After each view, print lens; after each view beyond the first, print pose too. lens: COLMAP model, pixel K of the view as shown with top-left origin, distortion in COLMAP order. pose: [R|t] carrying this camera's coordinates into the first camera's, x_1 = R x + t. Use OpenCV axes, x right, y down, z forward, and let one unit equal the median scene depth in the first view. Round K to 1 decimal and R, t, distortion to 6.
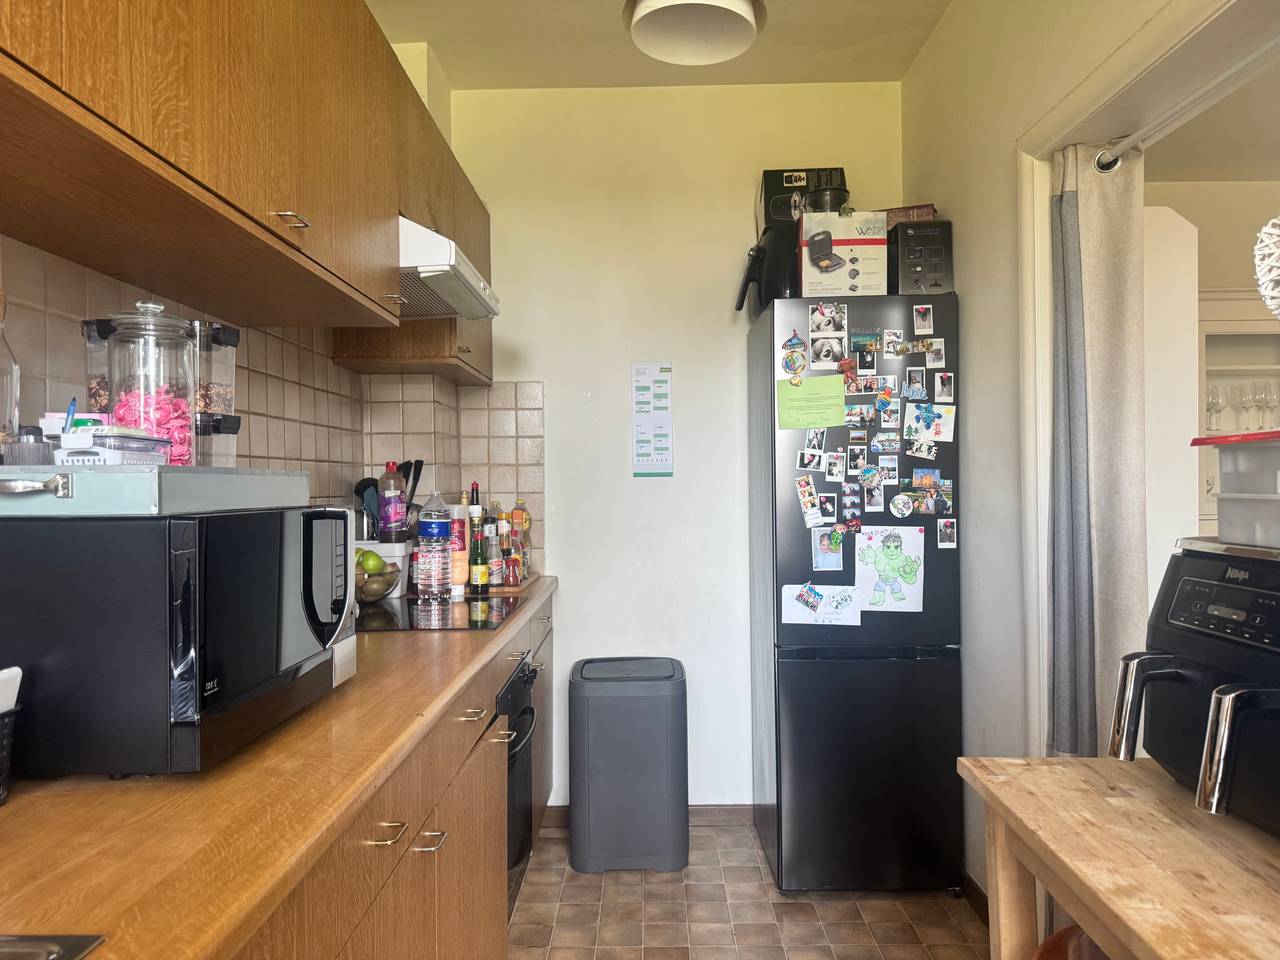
lens RADIAL K [[892.8, 0, 638.7], [0, 892.8, 477.6], [0, 0, 1]] dist [0.090883, -0.120530]
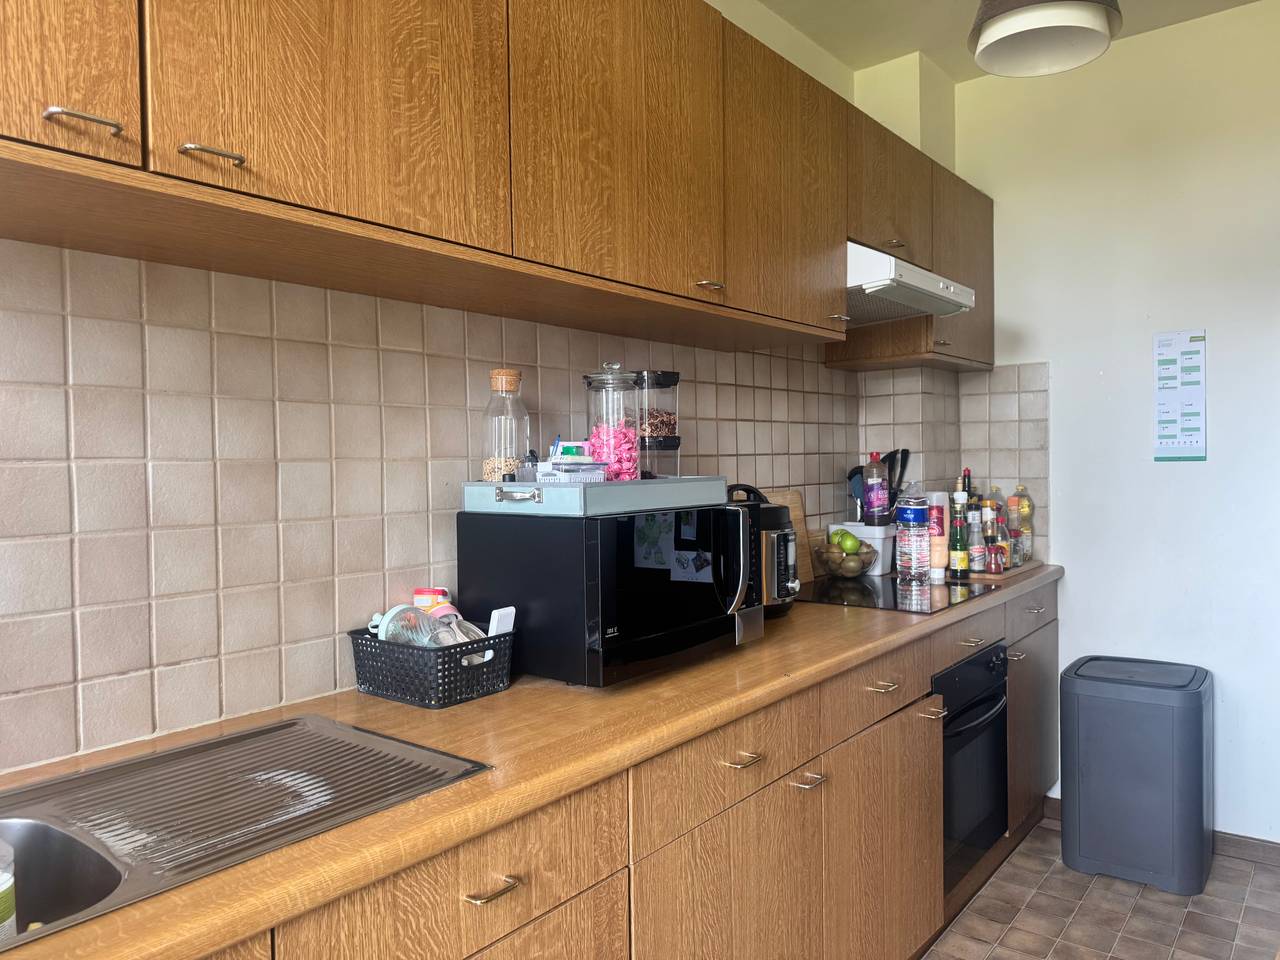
lens RADIAL K [[892.8, 0, 638.7], [0, 892.8, 477.6], [0, 0, 1]] dist [0.090883, -0.120530]
pose [[0.786854, 0.007291, -0.617096, 0.174920], [0.015957, 0.999356, 0.032155, -0.026233], [0.616932, -0.035148, 0.786231, -0.045448]]
